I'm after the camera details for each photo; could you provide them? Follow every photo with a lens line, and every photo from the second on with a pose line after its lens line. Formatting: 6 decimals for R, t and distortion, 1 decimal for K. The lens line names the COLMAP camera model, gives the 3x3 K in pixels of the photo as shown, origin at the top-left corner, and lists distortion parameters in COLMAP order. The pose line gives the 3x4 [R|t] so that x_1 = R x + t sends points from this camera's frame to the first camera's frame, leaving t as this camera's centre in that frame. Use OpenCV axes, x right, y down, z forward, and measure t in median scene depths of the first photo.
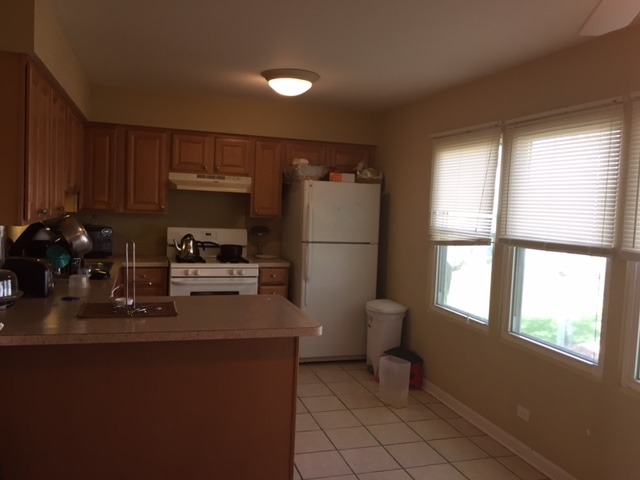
lens RADIAL K [[540.1, 0, 320.0], [0, 540.1, 240.0], [0, 0, 1]] dist [0.011584, -0.006875]
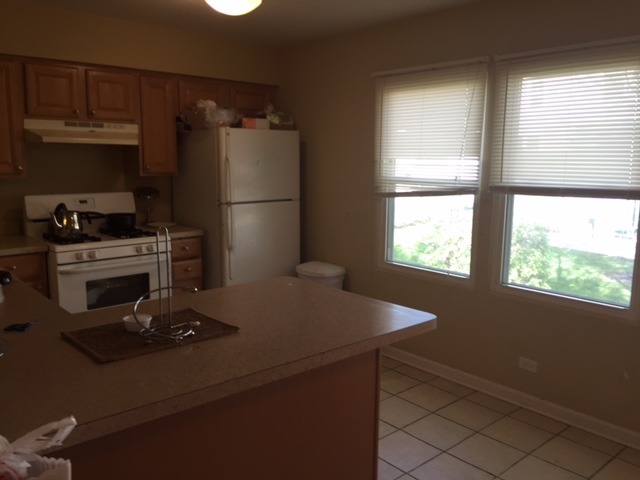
lens RADIAL K [[540.1, 0, 320.0], [0, 540.1, 240.0], [0, 0, 1]] dist [0.011584, -0.006875]
pose [[0.913787, -0.096596, 0.394542, -0.223196], [0.059066, 0.992587, 0.106216, -0.019753], [-0.401877, -0.073754, 0.912718, 0.185292]]
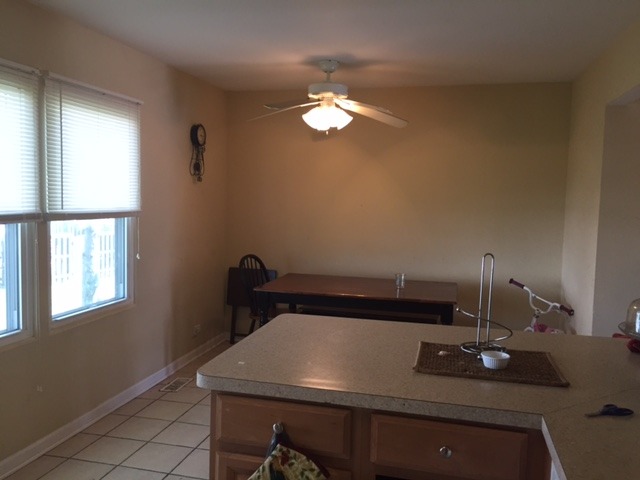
lens RADIAL K [[540.1, 0, 320.0], [0, 540.1, 240.0], [0, 0, 1]] dist [0.011584, -0.006875]
pose [[-0.842892, -0.105350, 0.527669, -0.331469], [-0.021289, 0.986408, 0.162932, -0.077892], [-0.537662, 0.126101, -0.833678, 1.056551]]
